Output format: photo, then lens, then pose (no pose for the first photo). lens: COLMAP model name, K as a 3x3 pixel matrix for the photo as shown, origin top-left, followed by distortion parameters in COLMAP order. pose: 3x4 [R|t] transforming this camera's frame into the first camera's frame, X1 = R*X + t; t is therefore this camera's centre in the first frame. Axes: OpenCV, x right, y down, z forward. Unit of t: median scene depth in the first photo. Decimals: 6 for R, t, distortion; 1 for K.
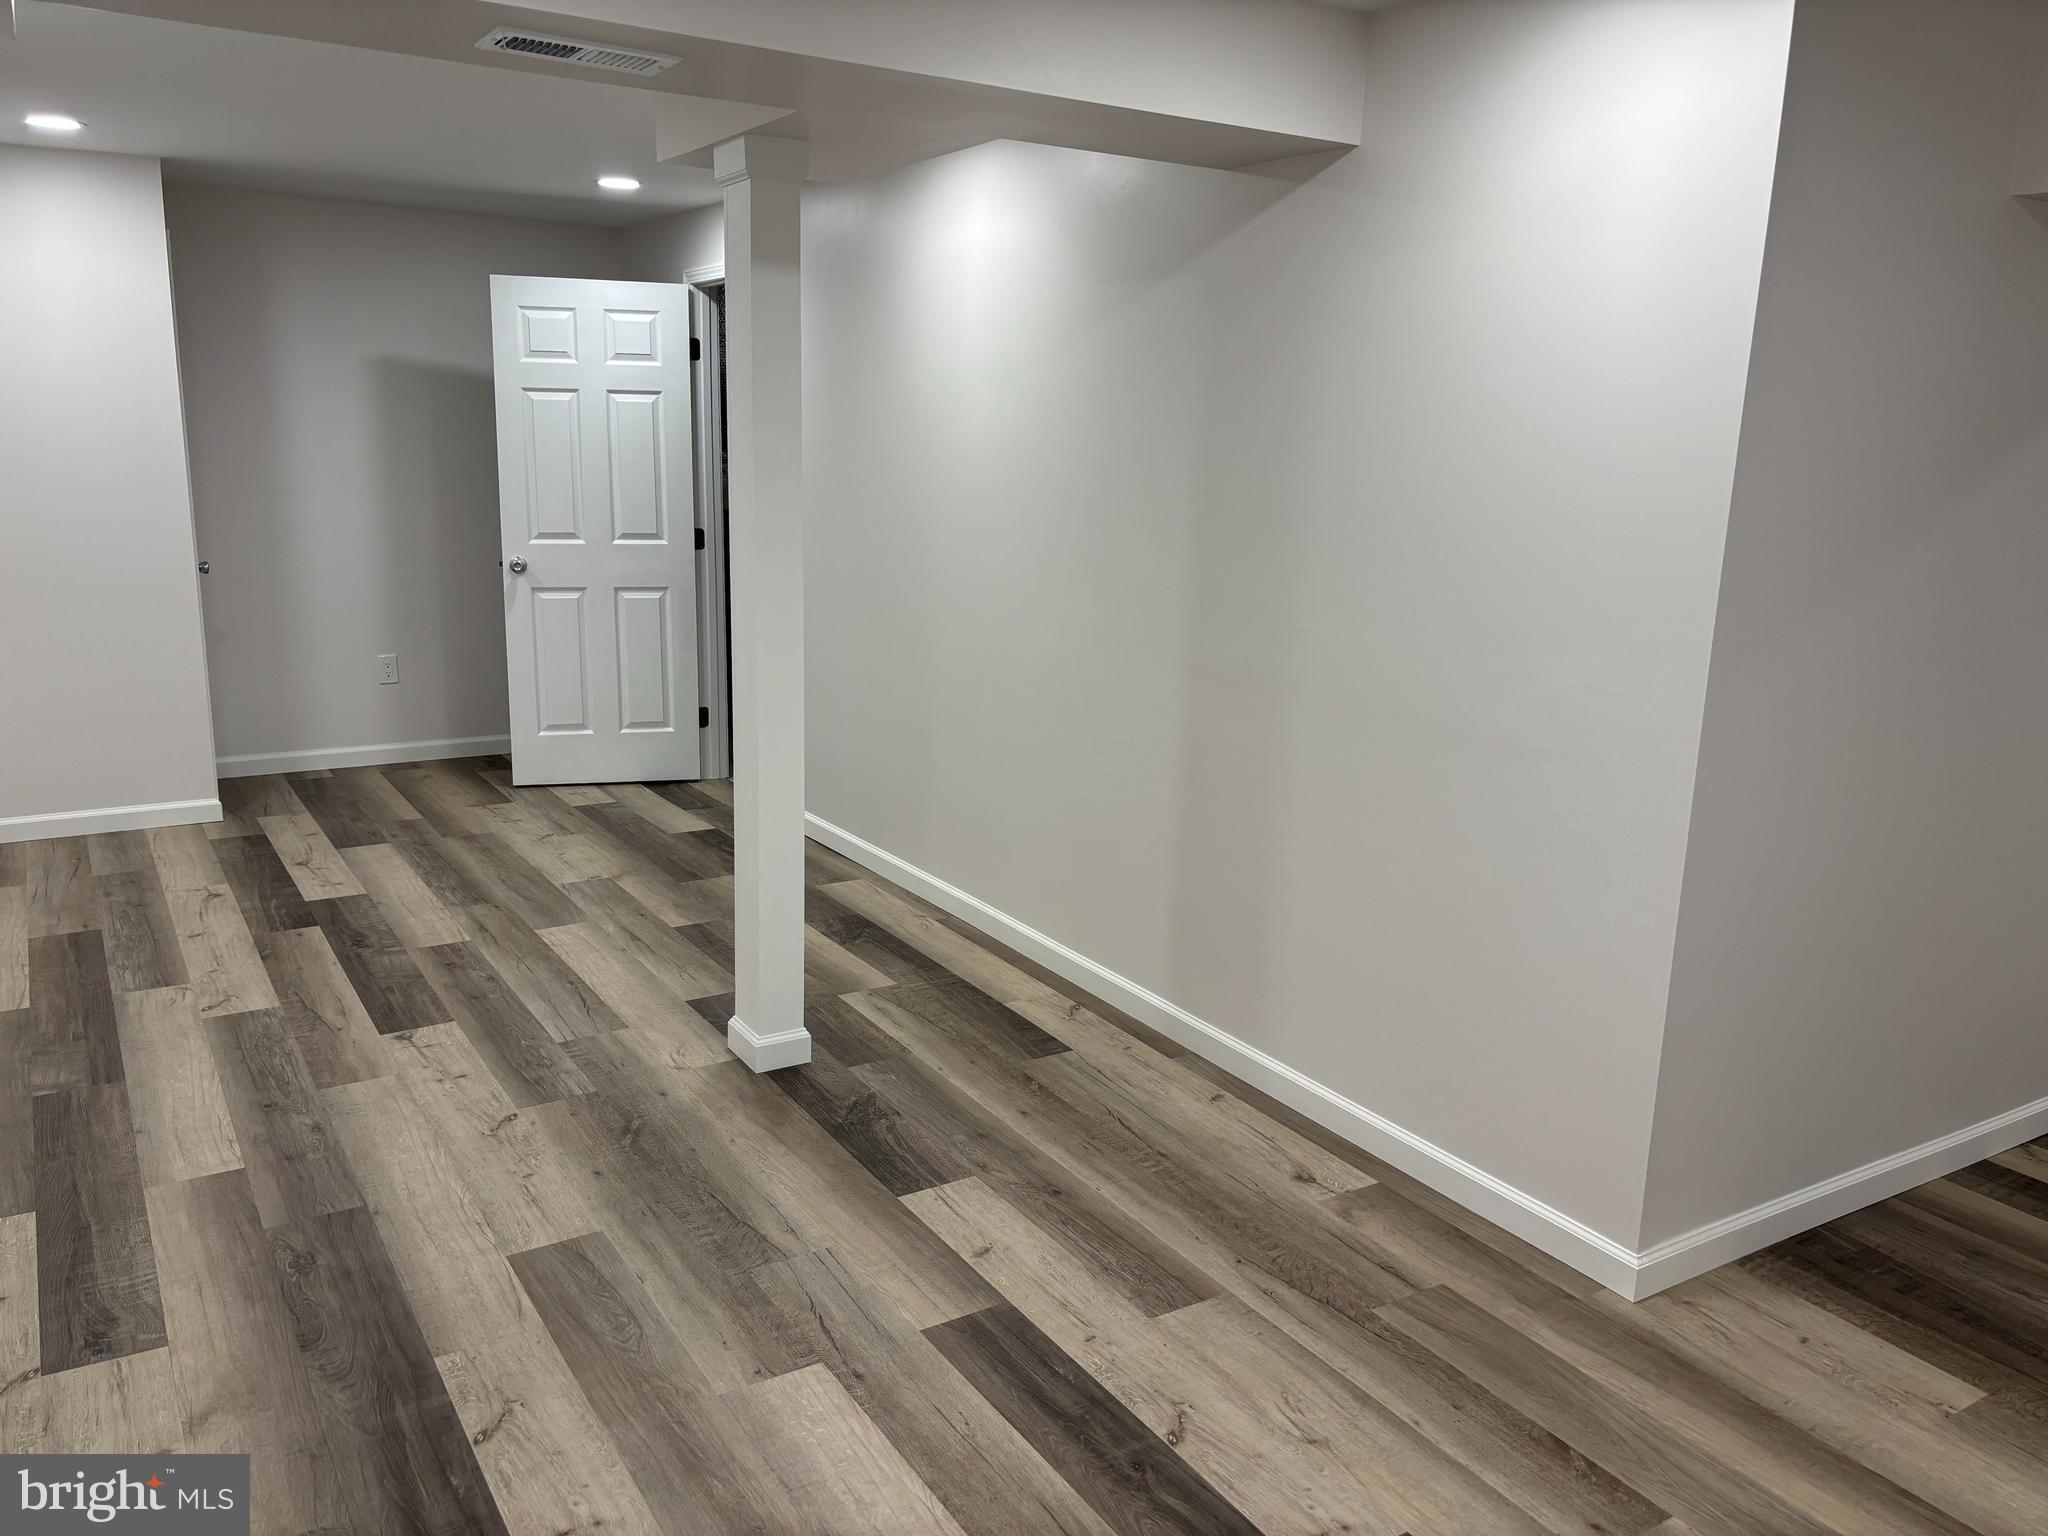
lens RADIAL K [[1550.1, 0, 1024.0], [0, 1550.1, 768.0], [0, 0, 1]] dist [-0.046869, 0.063770]
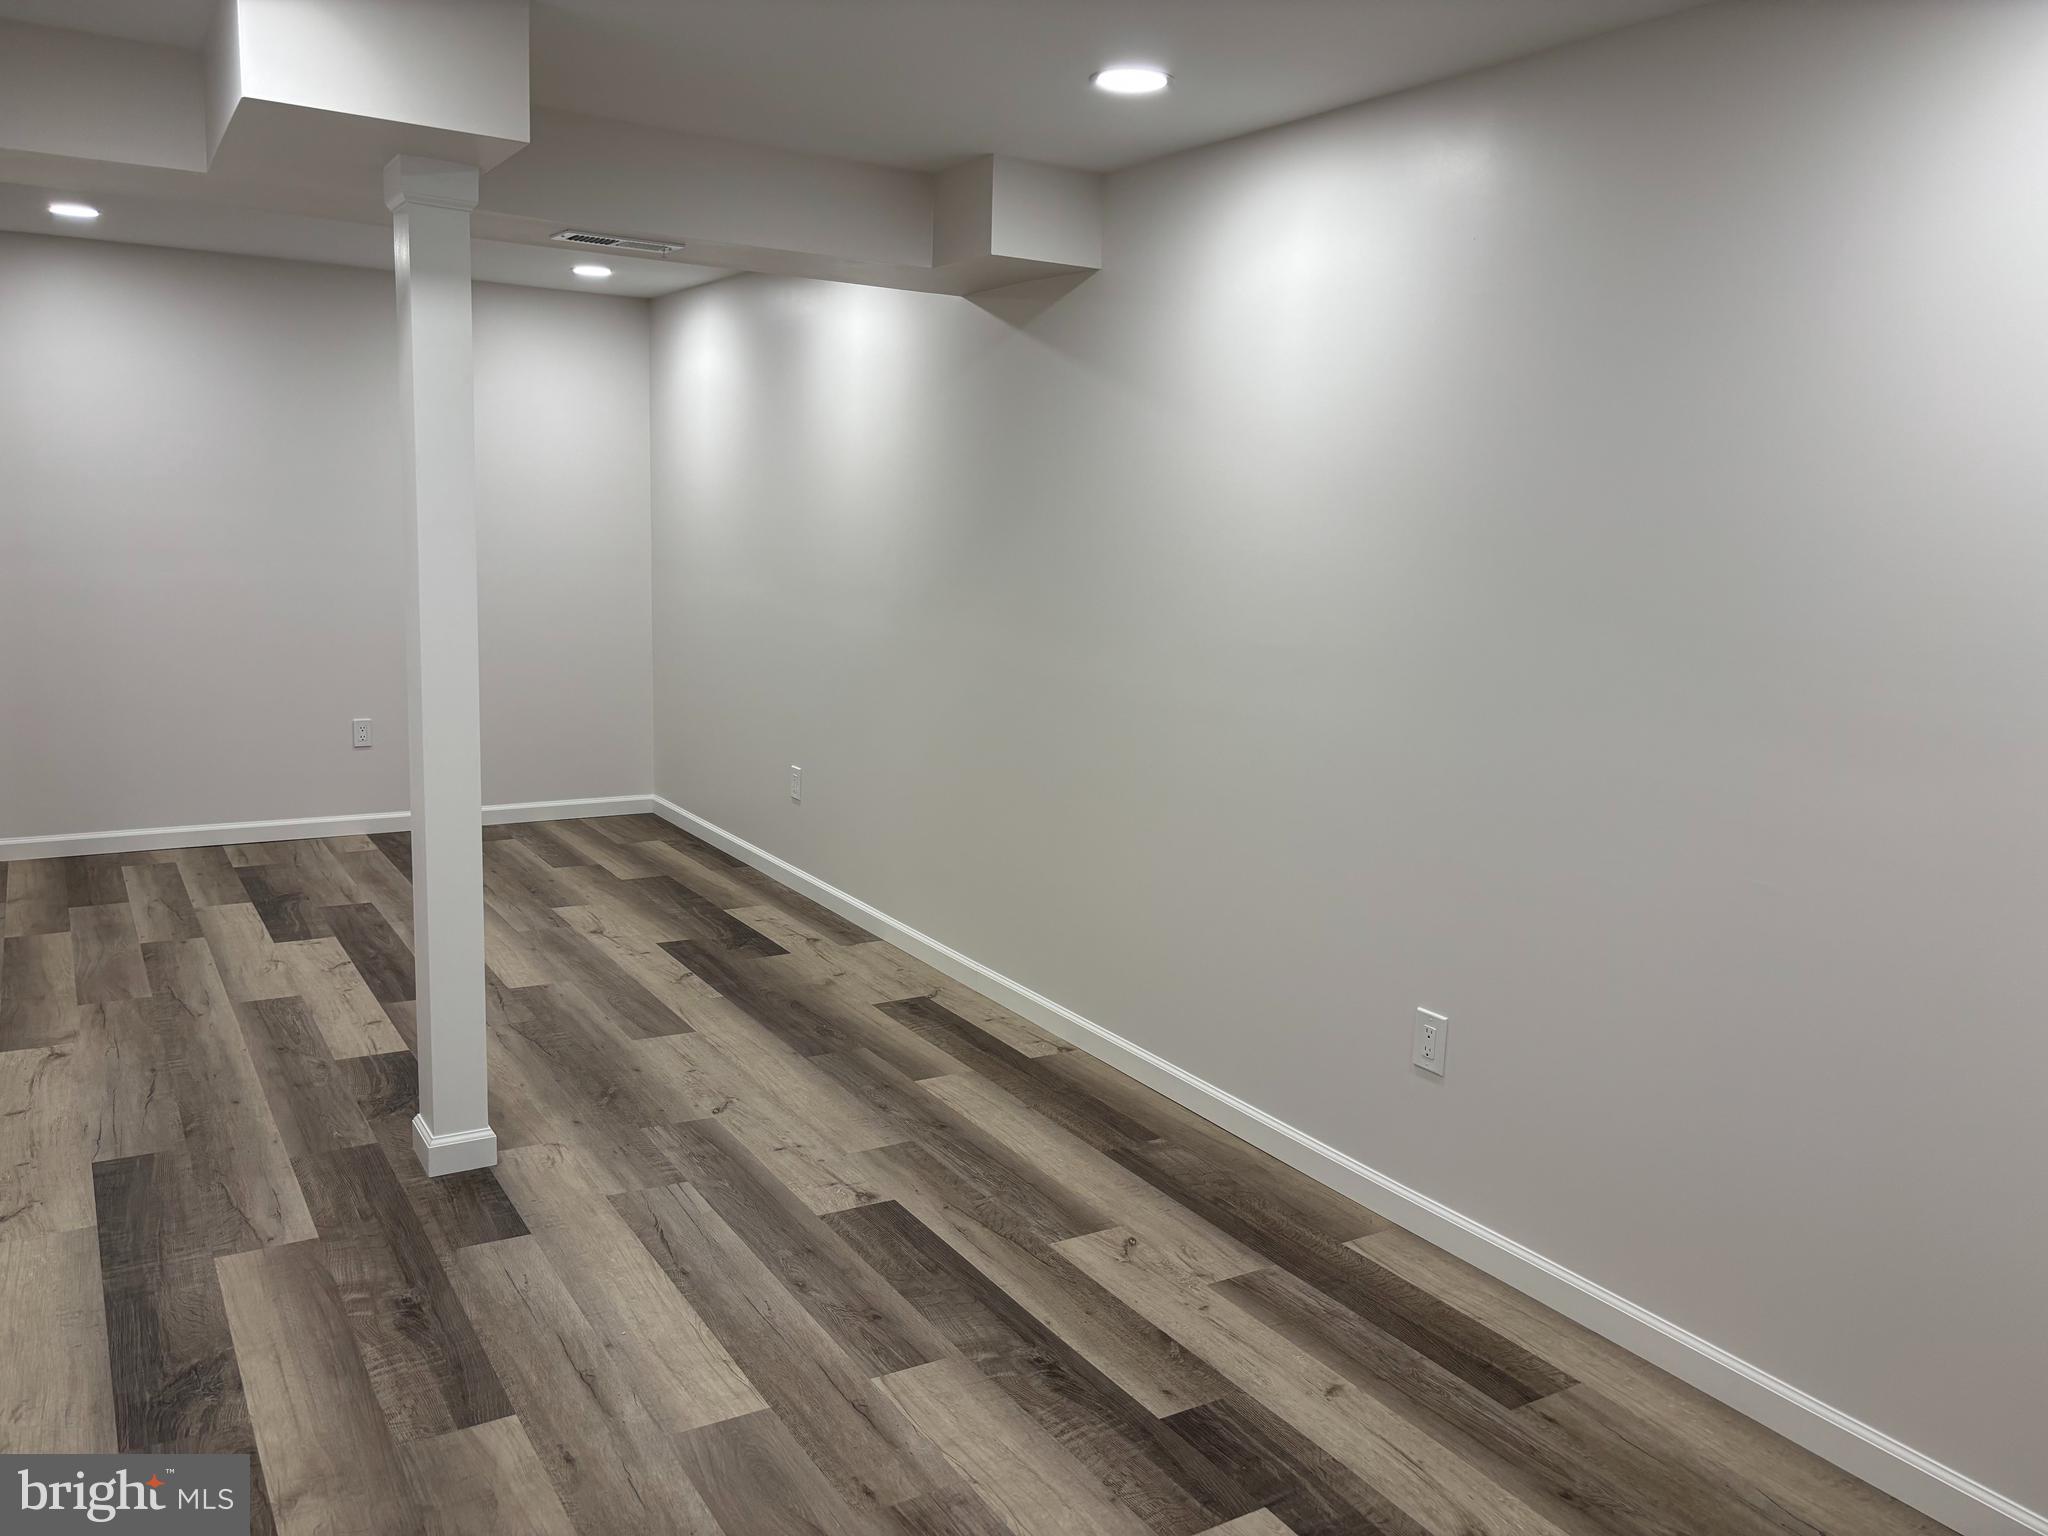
lens RADIAL K [[1550.1, 0, 1024.0], [0, 1550.1, 768.0], [0, 0, 1]] dist [-0.046869, 0.063770]
pose [[-0.997319, -0.072606, -0.009097, -0.480751], [-0.070633, 0.922749, 0.378875, -0.397961], [-0.019115, 0.378502, -0.925403, 1.767399]]
